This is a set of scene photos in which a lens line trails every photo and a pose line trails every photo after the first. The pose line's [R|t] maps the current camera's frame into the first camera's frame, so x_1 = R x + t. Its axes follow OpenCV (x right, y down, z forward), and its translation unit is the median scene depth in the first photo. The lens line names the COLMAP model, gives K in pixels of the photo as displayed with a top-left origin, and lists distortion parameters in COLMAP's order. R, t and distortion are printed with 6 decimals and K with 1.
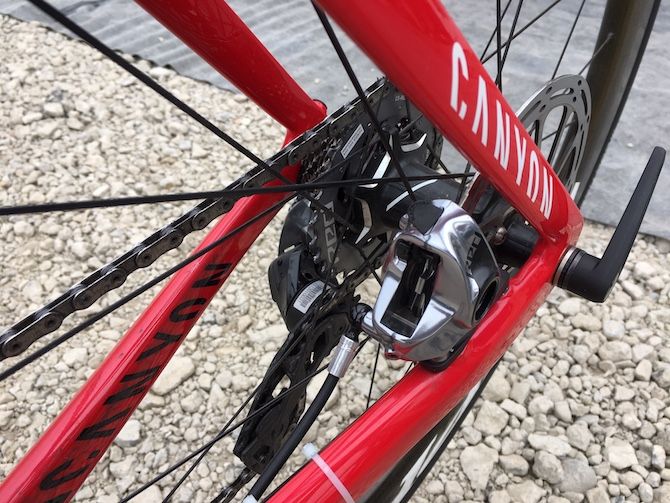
lens RADIAL K [[582.7, 0, 336.2], [0, 582.7, 235.0], [0, 0, 1]] dist [0.091195, -0.131191]
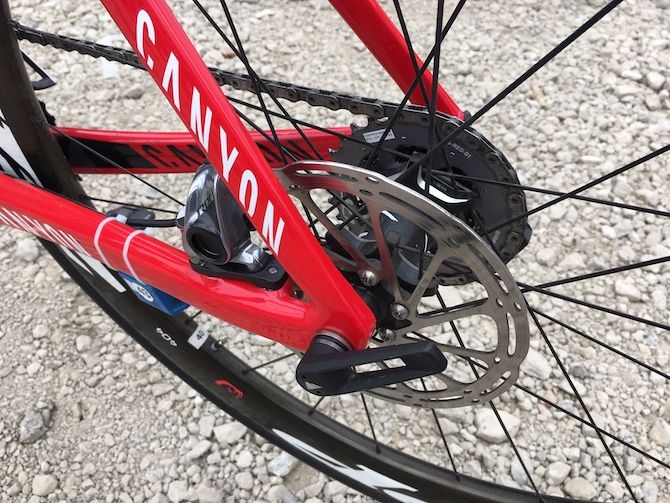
lens RADIAL K [[582.7, 0, 336.2], [0, 582.7, 235.0], [0, 0, 1]] dist [0.091195, -0.131191]
pose [[0.343552, 0.677331, -0.650535, 0.187227], [-0.628453, 0.680550, 0.376693, -0.088731], [0.697867, 0.279417, 0.659475, 0.061791]]
